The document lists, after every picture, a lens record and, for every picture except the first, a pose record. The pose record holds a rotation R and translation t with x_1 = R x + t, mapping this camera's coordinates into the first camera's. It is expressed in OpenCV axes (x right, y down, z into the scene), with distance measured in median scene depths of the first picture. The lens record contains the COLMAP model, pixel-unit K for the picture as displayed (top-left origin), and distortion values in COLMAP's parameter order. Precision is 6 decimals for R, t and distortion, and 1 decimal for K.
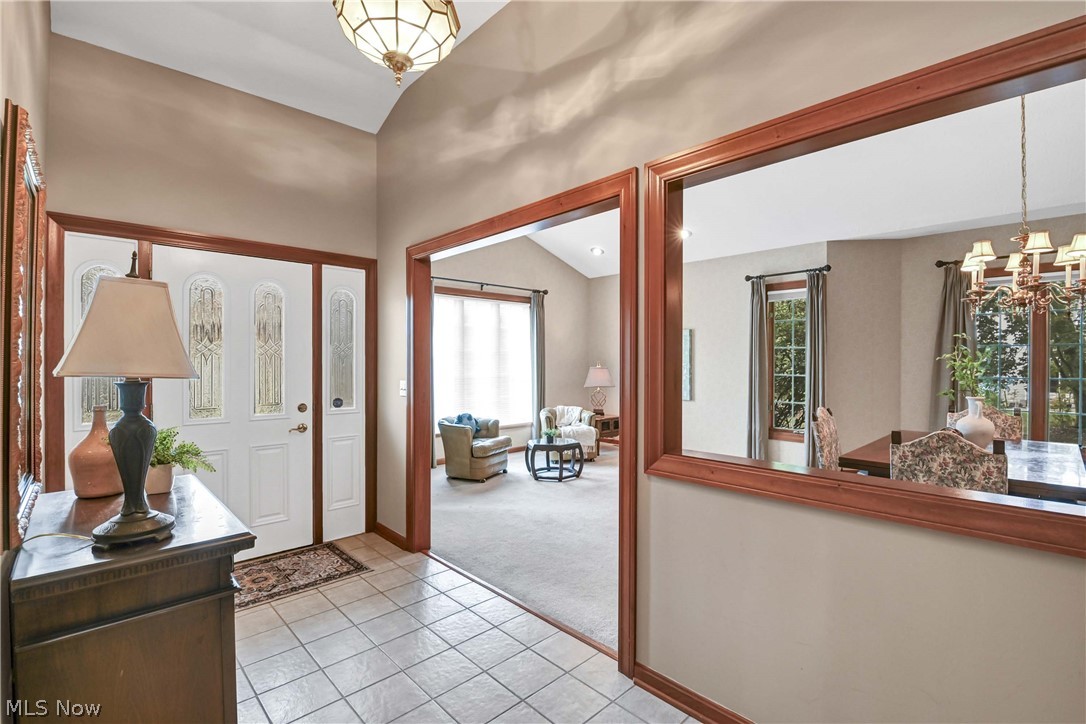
lens RADIAL K [[492.1, 0, 560.3], [0, 492.1, 360.3], [0, 0, 1]] dist [-0.014676, -0.000917]
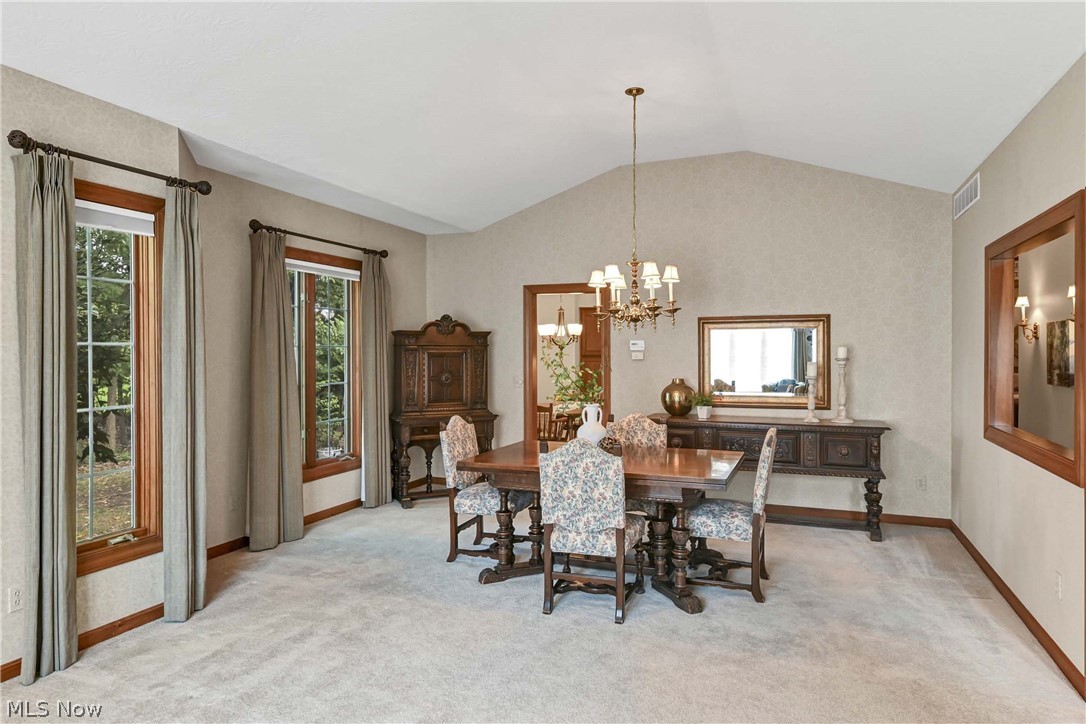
lens RADIAL K [[649.2, 0, 545.2], [0, 649.2, 348.0], [0, 0, 1]] dist [0.005047, 0.001422]
pose [[-0.404477, 0.000957, 0.914547, -0.197313], [0.000840, 0.999999, -0.000675, -0.021979], [-0.914548, 0.000495, -0.404478, 0.901359]]
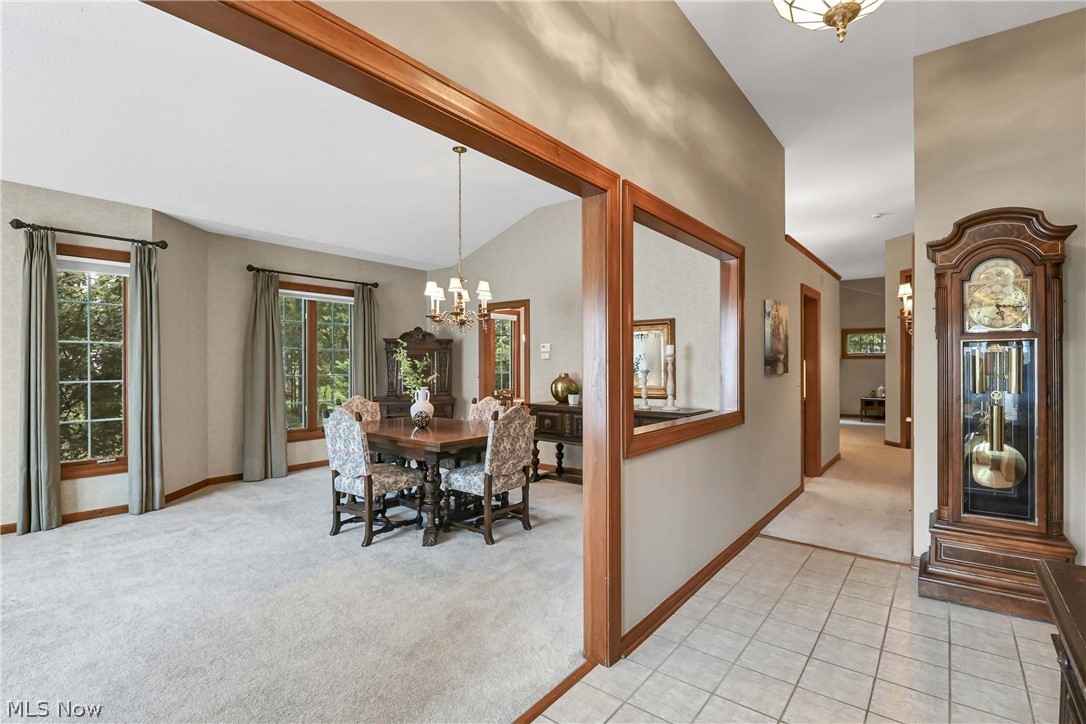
lens RADIAL K [[492.1, 0, 560.3], [0, 492.1, 360.3], [0, 0, 1]] dist [-0.014676, -0.000917]
pose [[-0.130956, 0.005197, 0.991374, -0.308655], [0.001669, 0.999986, -0.005022, 0.004482], [-0.991387, 0.000997, -0.130963, 0.441649]]
